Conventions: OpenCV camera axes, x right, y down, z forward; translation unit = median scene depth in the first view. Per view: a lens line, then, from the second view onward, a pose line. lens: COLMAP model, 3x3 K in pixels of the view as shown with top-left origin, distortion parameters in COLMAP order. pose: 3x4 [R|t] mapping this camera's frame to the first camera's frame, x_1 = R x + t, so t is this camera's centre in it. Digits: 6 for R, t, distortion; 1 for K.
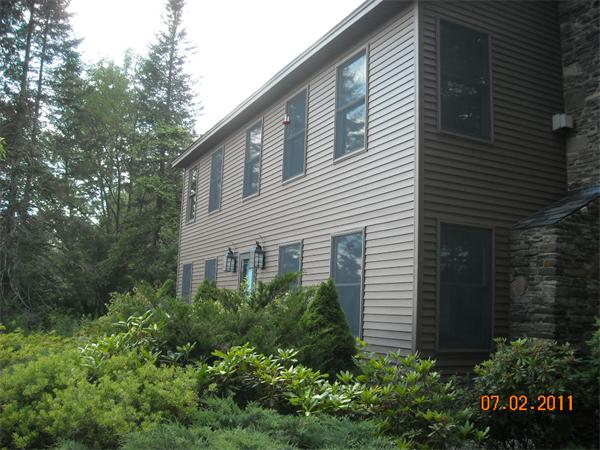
lens RADIAL K [[610.0, 0, 300.0], [0, 610.0, 225.0], [0, 0, 1]] dist [-0.167108, 0.010334]
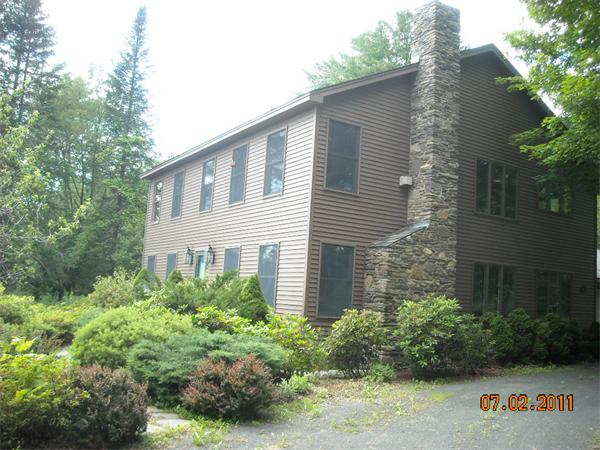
lens RADIAL K [[610.0, 0, 300.0], [0, 610.0, 225.0], [0, 0, 1]] dist [-0.167108, 0.010334]
pose [[0.994146, 0.035452, 0.102060, -0.007829], [-0.037543, 0.999121, 0.018633, -0.075471], [-0.101310, -0.022356, 0.994604, -0.641155]]
